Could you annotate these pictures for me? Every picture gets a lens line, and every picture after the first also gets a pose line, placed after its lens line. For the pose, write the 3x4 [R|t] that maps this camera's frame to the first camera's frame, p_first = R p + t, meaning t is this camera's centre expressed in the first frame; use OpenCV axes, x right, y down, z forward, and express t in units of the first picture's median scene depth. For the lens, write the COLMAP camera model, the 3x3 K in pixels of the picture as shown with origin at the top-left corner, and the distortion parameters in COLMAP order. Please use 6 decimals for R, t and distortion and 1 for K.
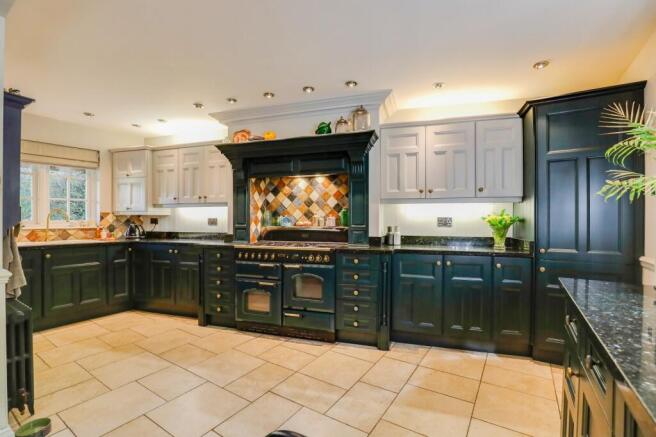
lens RADIAL K [[310.9, 0, 321.4], [0, 310.9, 218.1], [0, 0, 1]] dist [-0.004268, 0.000521]
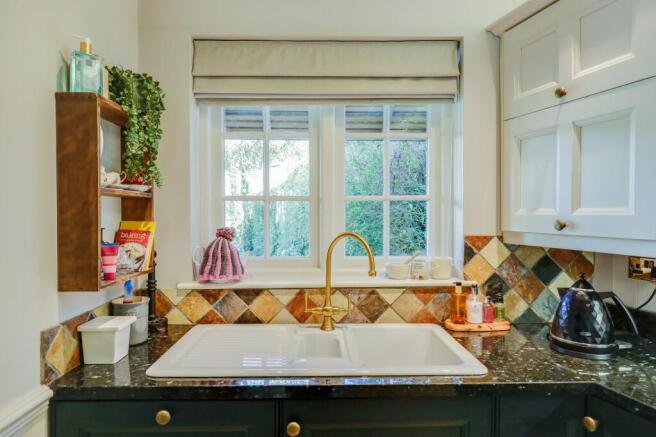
lens RADIAL K [[383.9, 0, 326.9], [0, 383.9, 220.3], [0, 0, 1]] dist [-0.022160, 0.000249]
pose [[0.589661, 0.005155, -0.807635, -0.484760], [0.000189, 0.999979, 0.006521, -0.036469], [0.807651, -0.003998, 0.589647, 0.663086]]
